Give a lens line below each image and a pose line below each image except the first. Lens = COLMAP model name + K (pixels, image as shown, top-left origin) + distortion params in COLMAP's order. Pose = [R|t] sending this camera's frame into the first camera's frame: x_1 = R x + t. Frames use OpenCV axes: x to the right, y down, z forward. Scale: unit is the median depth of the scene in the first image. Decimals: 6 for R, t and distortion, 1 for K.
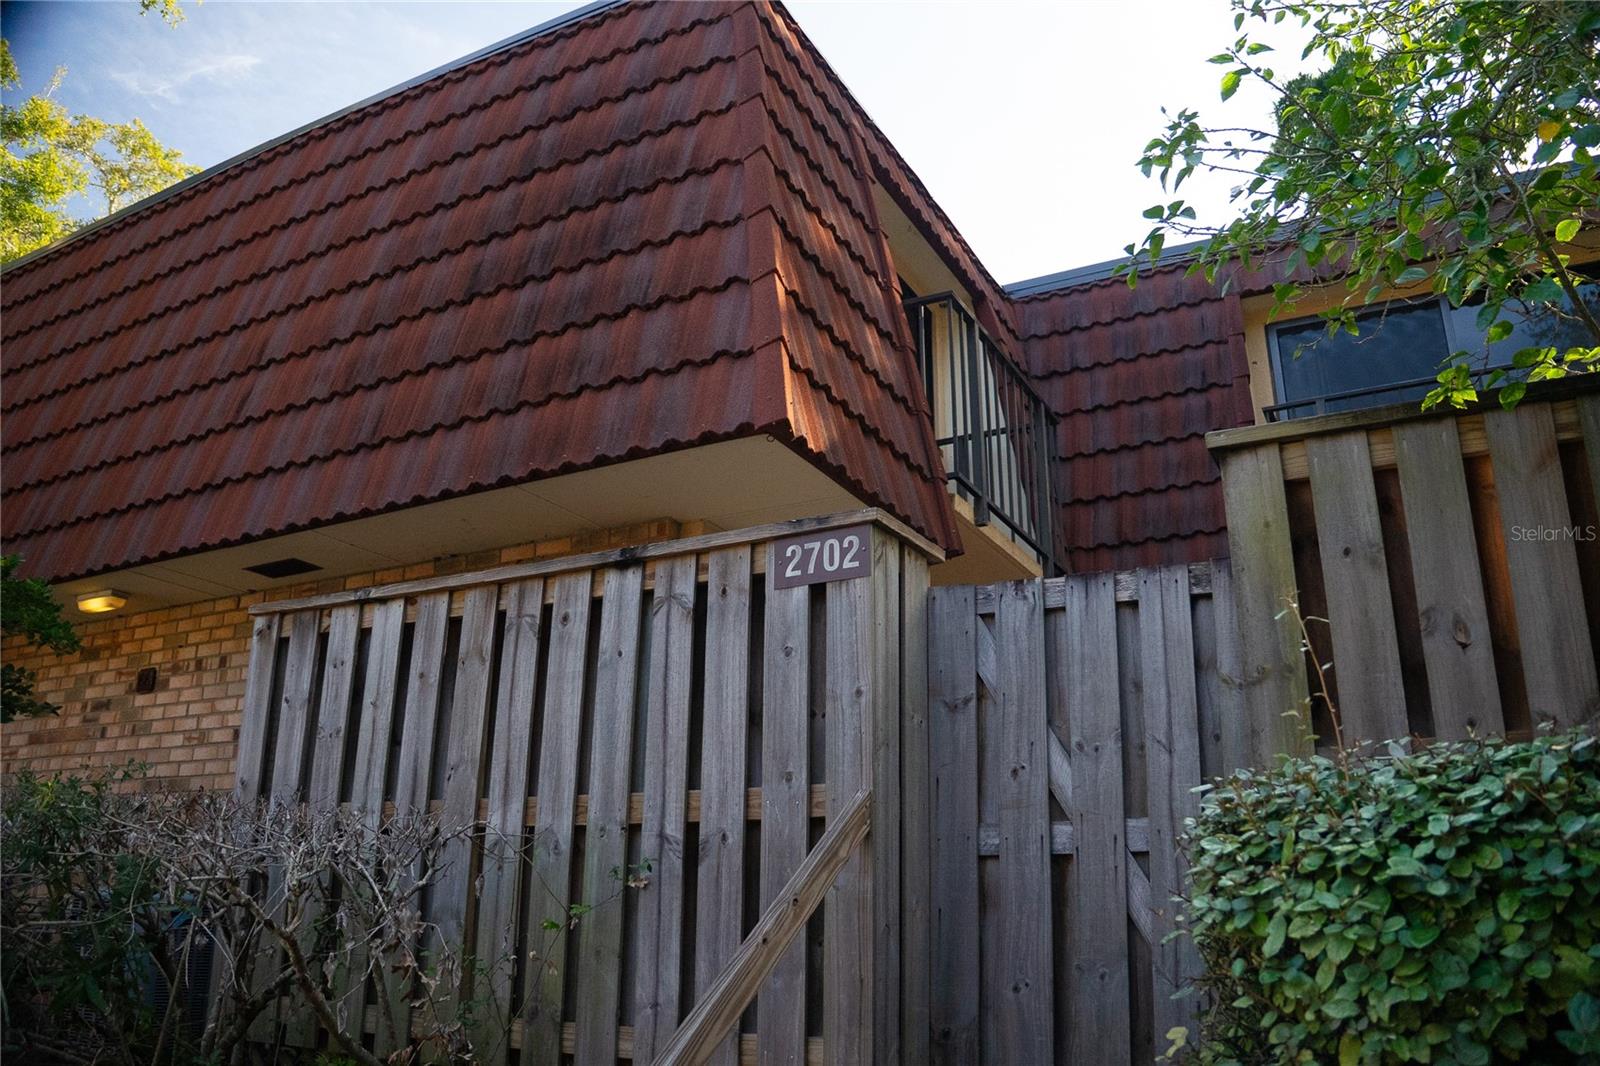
lens RADIAL K [[1251.6, 0, 804.6], [0, 1251.6, 530.9], [0, 0, 1]] dist [-0.151076, 0.035360]
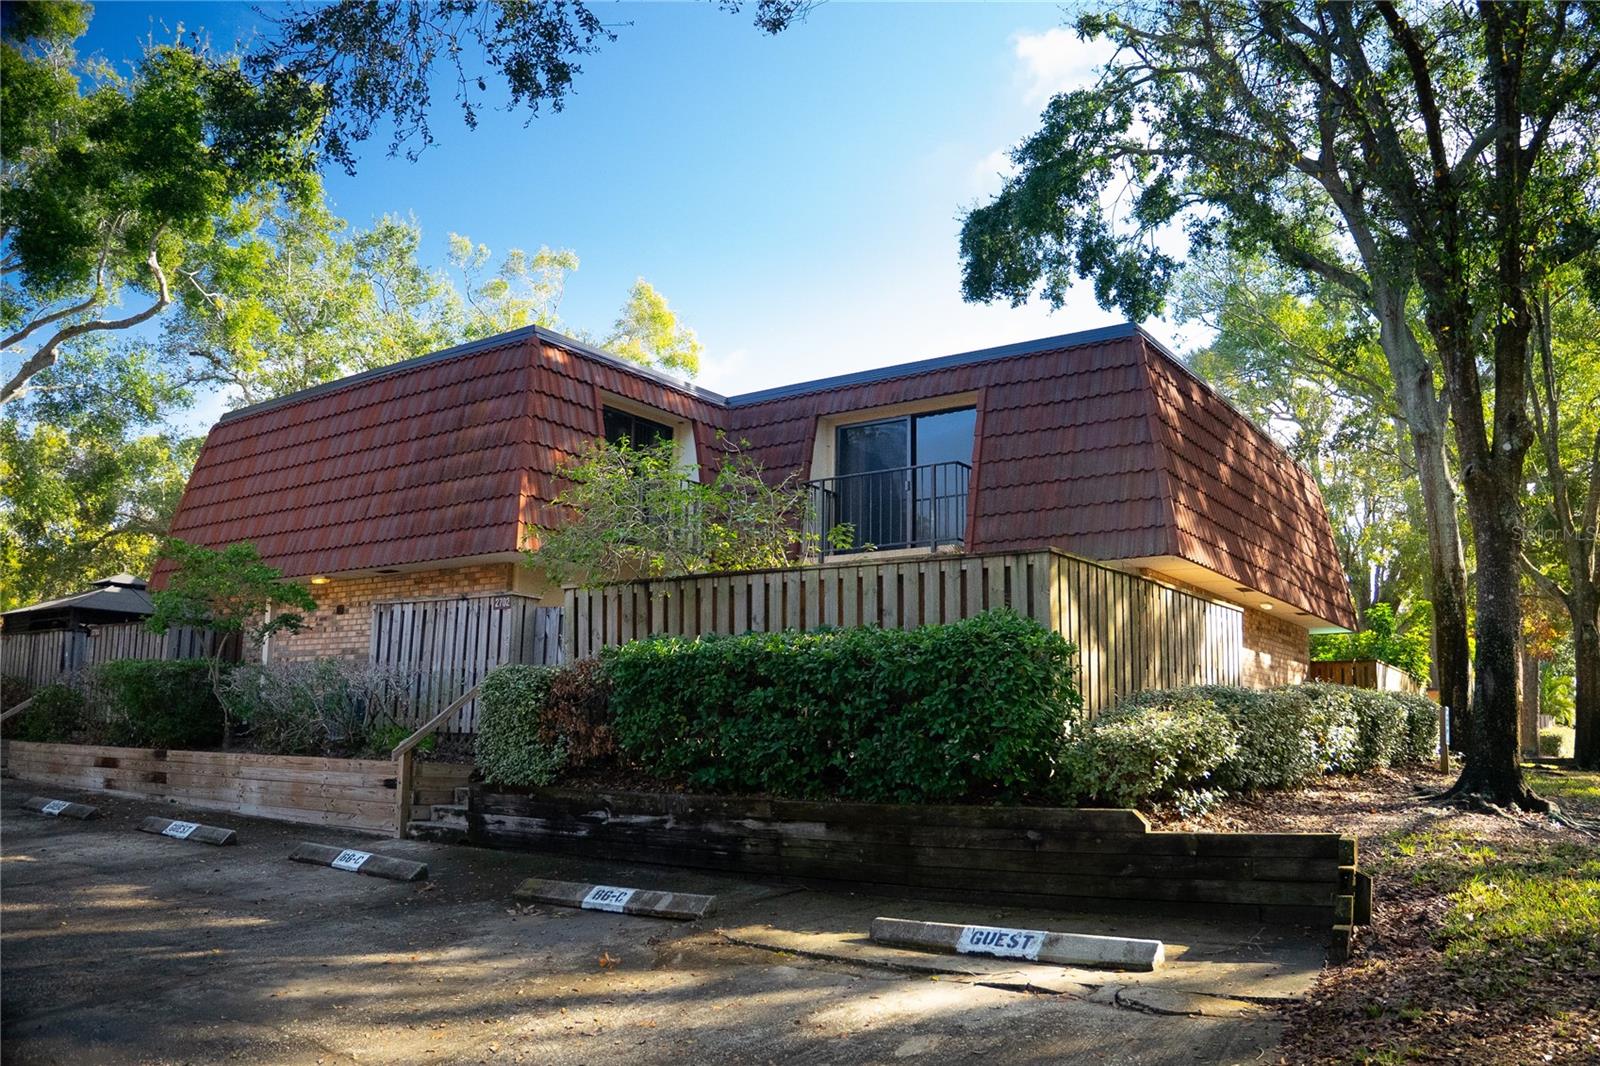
lens RADIAL K [[1251.6, 0, 800.8], [0, 1251.6, 535.7], [0, 0, 1]] dist [-0.151076, 0.035360]
pose [[0.990943, -0.012016, -0.133747, 1.040634], [0.031931, 0.988506, 0.147774, -0.519202], [0.130434, -0.150707, 0.979936, -1.892568]]
